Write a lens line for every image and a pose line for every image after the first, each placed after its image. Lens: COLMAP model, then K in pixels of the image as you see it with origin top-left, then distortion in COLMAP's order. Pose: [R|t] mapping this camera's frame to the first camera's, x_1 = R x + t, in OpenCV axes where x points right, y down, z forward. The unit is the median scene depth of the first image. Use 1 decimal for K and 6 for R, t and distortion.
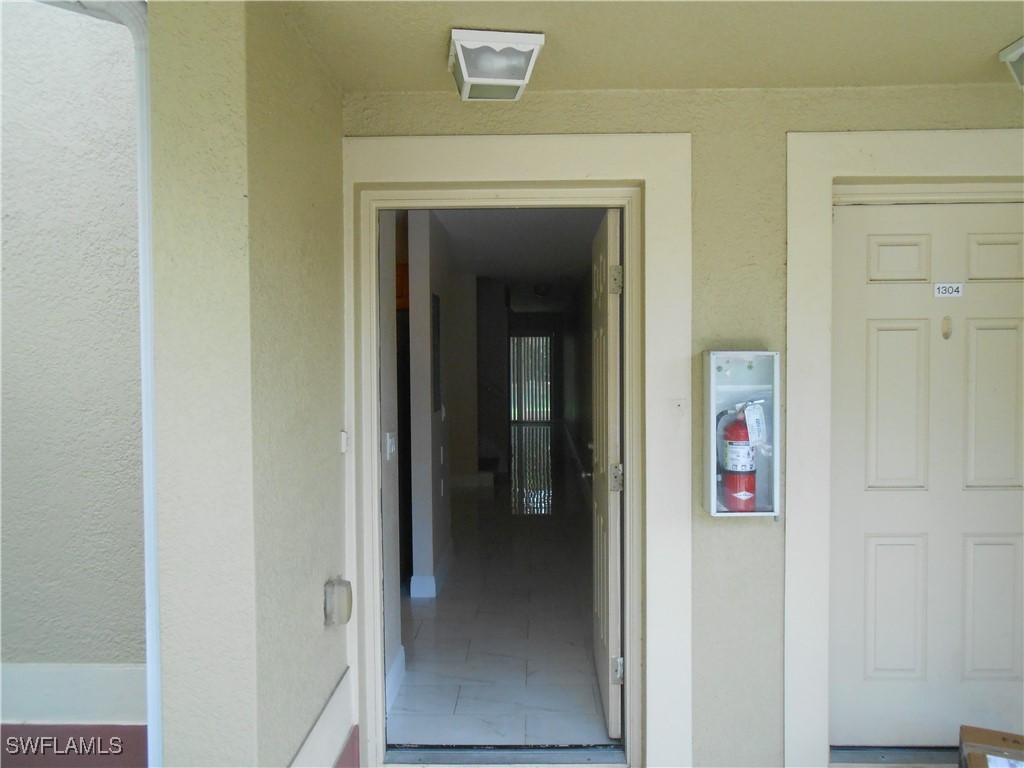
lens RADIAL K [[815.3, 0, 511.8], [0, 815.3, 385.5], [0, 0, 1]] dist [-0.031597, 0.082917]
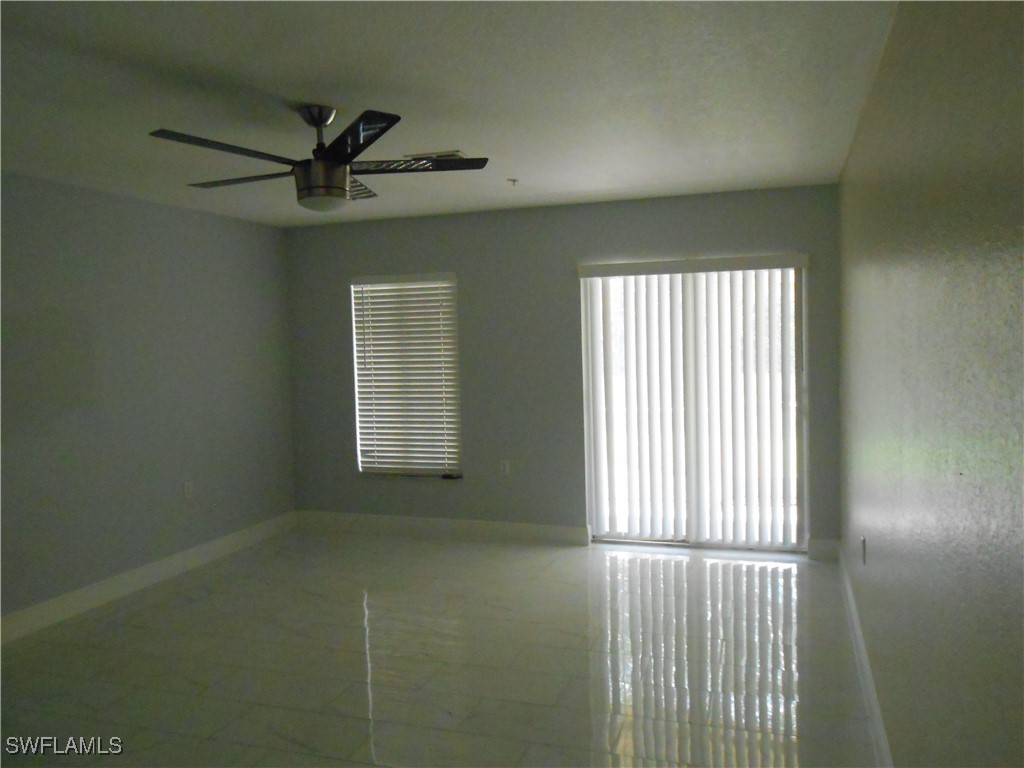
lens RADIAL K [[815.3, 0, 511.5], [0, 815.3, 383.0], [0, 0, 1]] dist [-0.031597, 0.082917]
pose [[0.970300, -0.009882, -0.241704, 0.017493], [0.032373, 0.995482, 0.089258, -0.047574], [0.239730, -0.094432, 0.966236, 0.682114]]
